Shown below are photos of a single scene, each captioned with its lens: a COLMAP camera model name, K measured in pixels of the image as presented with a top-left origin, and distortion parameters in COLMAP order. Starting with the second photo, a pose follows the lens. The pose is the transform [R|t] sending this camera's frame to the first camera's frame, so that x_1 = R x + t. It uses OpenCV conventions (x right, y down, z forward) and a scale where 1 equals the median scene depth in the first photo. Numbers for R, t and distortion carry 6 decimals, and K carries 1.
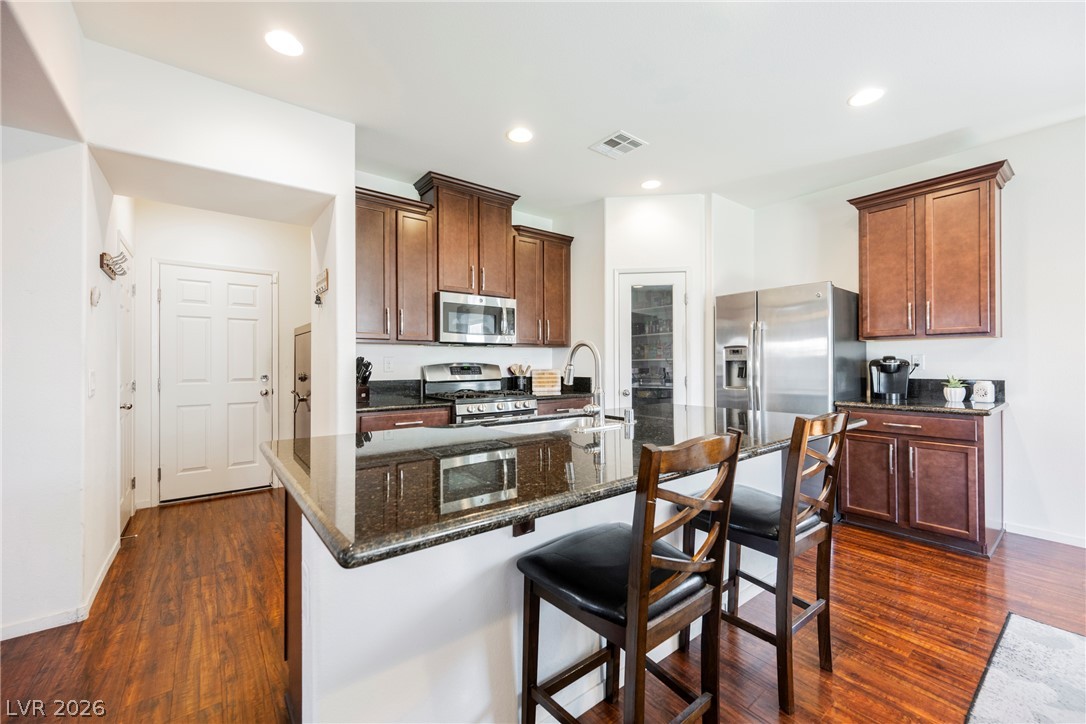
lens RADIAL K [[438.8, 0, 543.0], [0, 438.8, 362.0], [0, 0, 1]] dist [0.000668, -0.000129]
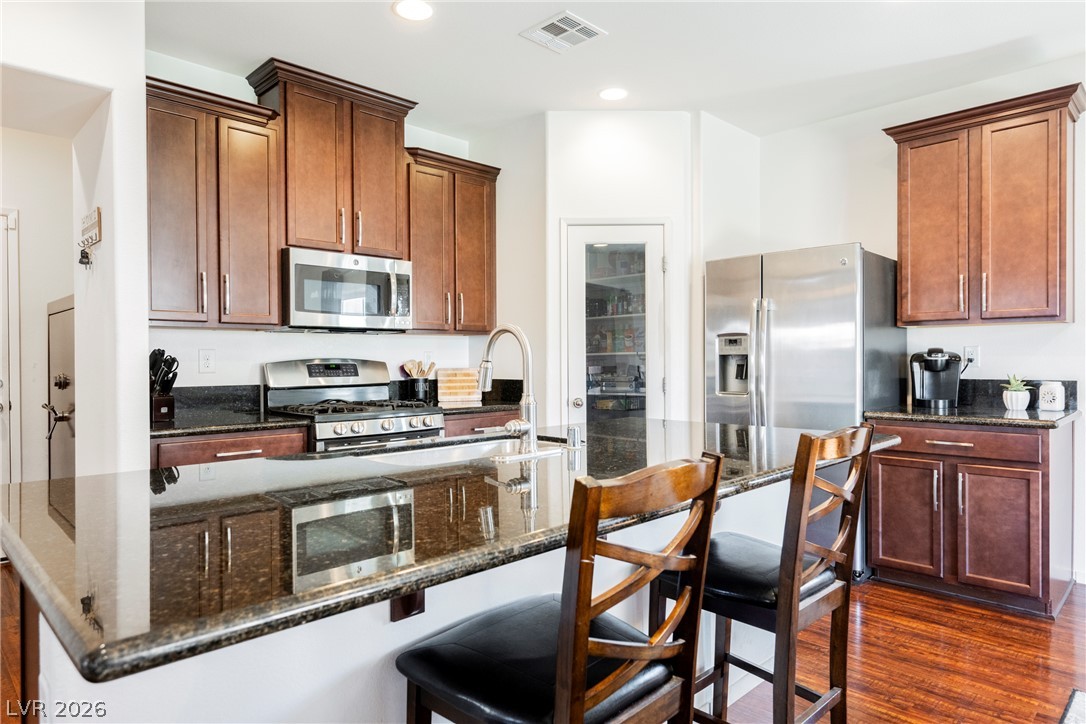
lens RADIAL K [[660.9, 0, 539.8], [0, 660.9, 365.8], [0, 0, 1]] dist [-0.004476, 0.000872]
pose [[0.993154, -0.003019, 0.116770, 0.015487], [0.001489, 0.999912, 0.013184, 0.000359], [-0.116799, -0.012920, 0.993071, -0.002419]]
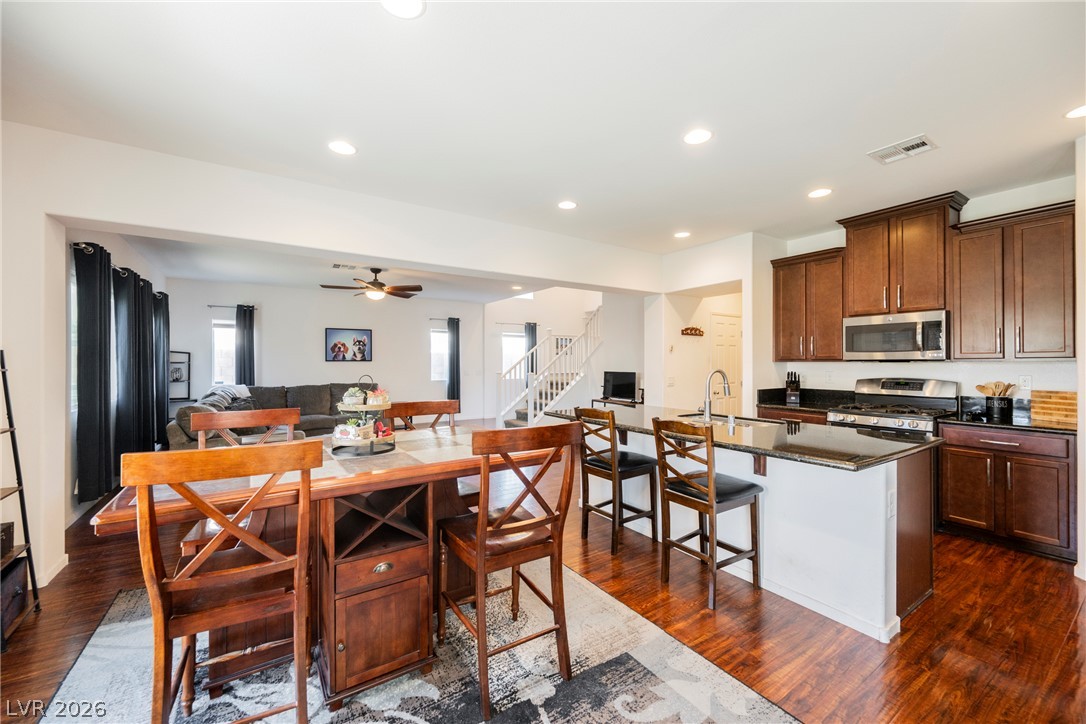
lens RADIAL K [[426.6, 0, 544.3], [0, 426.6, 362.7], [0, 0, 1]] dist [-0.001518, -0.000189]
pose [[-0.078711, 0.005104, -0.996884, 1.054704], [0.004952, 0.999977, 0.004729, -0.051642], [0.996885, -0.004564, -0.078734, 0.295496]]
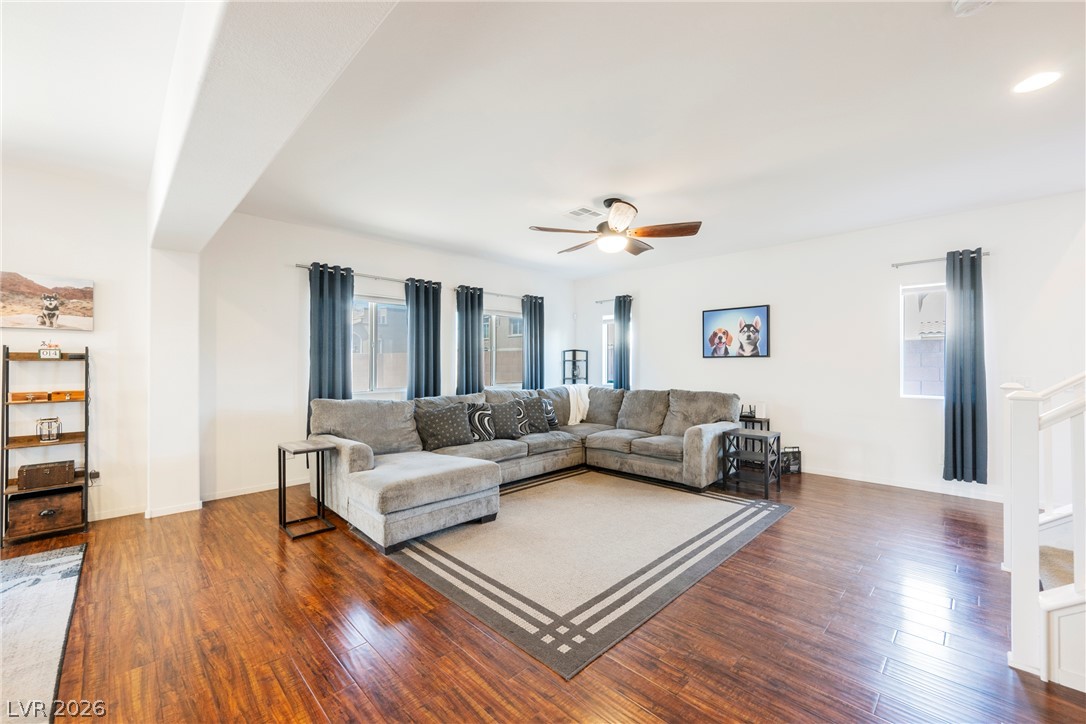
lens RADIAL K [[434.4, 0, 547.9], [0, 434.4, 364.9], [0, 0, 1]] dist [-0.000493, -0.000031]
pose [[-0.992565, -0.000873, -0.121712, -0.496329], [-0.000596, 0.999997, -0.002311, -0.020947], [0.121714, -0.002221, -0.992563, 0.523090]]
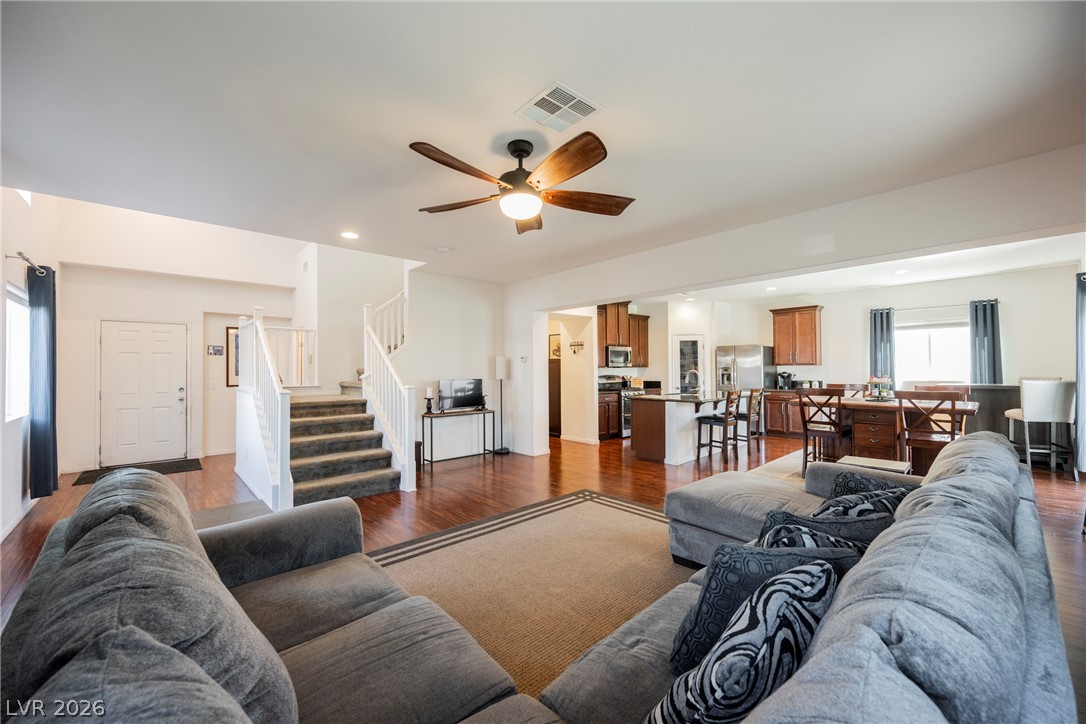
lens RADIAL K [[430.2, 0, 543.0], [0, 430.2, 362.0], [0, 0, 1]] dist [0.000551, -0.000016]
pose [[0.996734, -0.004193, 0.080641, -0.839299], [0.005366, 0.999883, -0.014339, -0.042848], [-0.080572, 0.014725, 0.996640, -1.423409]]
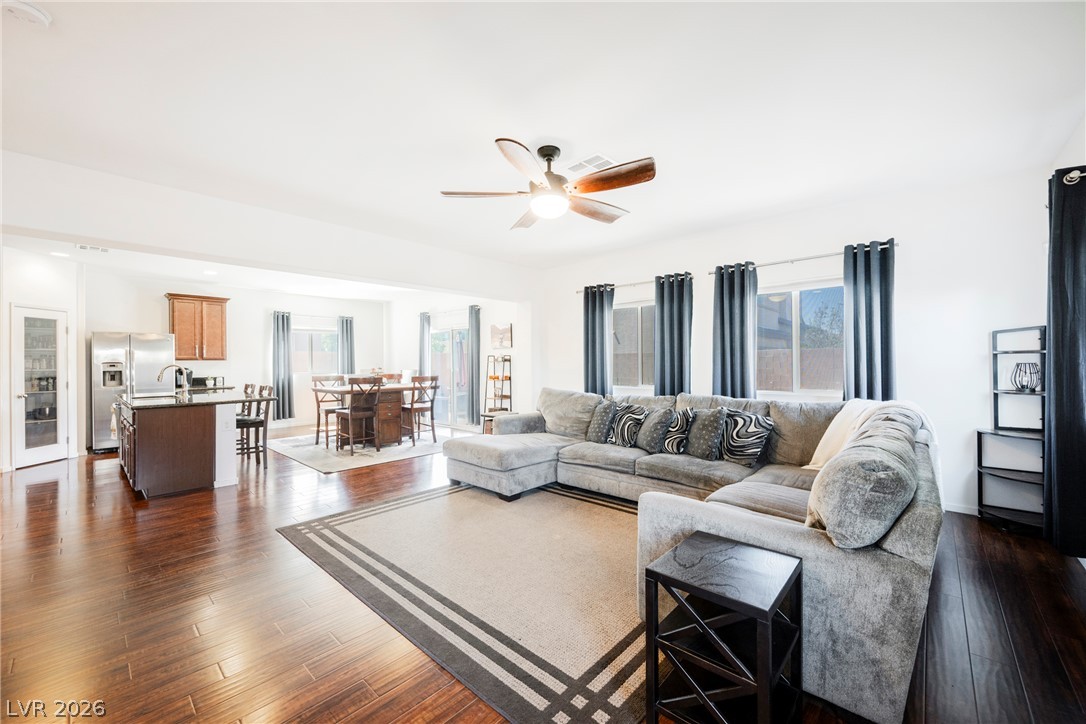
lens RADIAL K [[424.5, 0, 544.0], [0, 424.5, 360.6], [0, 0, 1]] dist [0.001158, 0.000206]
pose [[-0.165128, 0.005494, 0.986257, -1.680291], [0.006064, 0.999971, -0.004555, -0.028551], [-0.986253, 0.005228, -0.165157, -0.458840]]
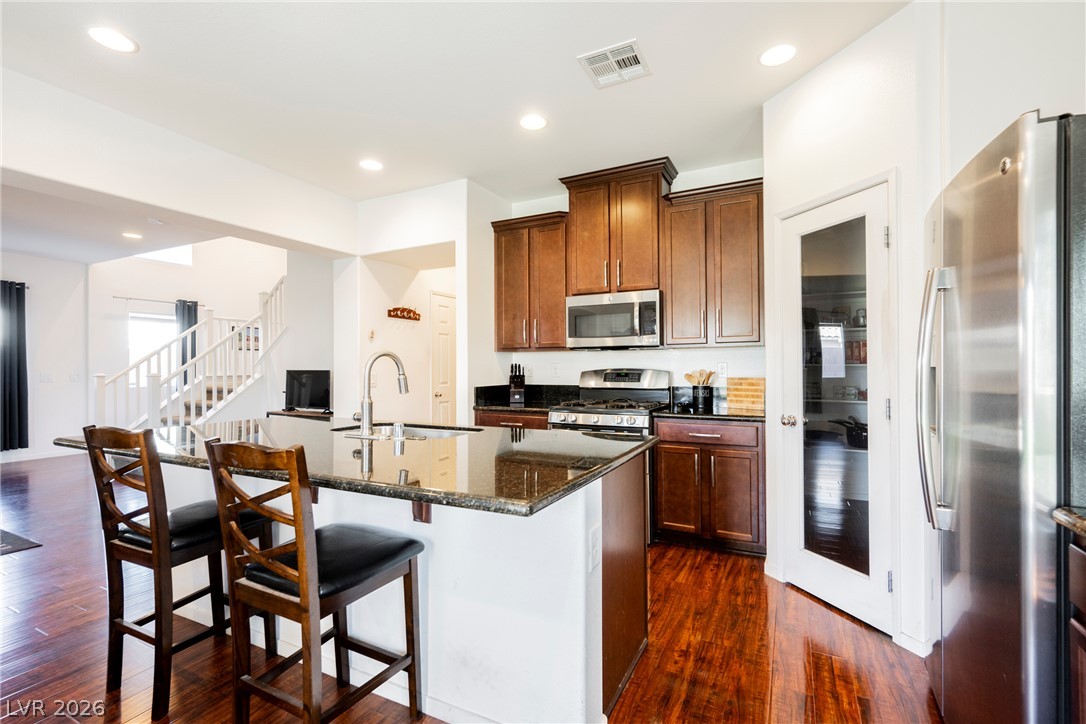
lens RADIAL K [[481.7, 0, 546.2], [0, 481.7, 367.5], [0, 0, 1]] dist [0.002729, 0.000140]
pose [[0.427318, 0.002714, -0.904097, 0.775366], [0.007623, 0.999949, 0.006605, -0.009703], [0.904069, -0.009714, 0.427276, 0.525628]]
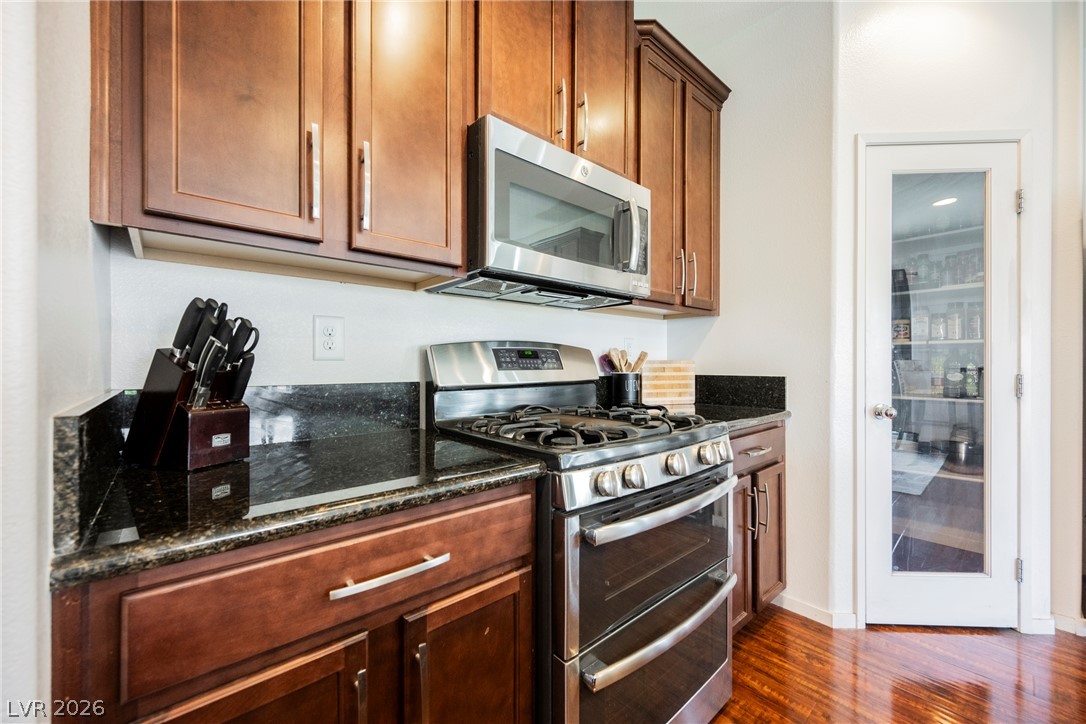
lens RADIAL K [[426.6, 0, 544.3], [0, 426.6, 362.7], [0, 0, 1]] dist [-0.001518, -0.000189]
pose [[0.997743, 0.003178, 0.067071, -0.225866], [-0.003272, 0.999994, 0.001294, 0.026176], [-0.067066, -0.001511, 0.997747, 0.720912]]
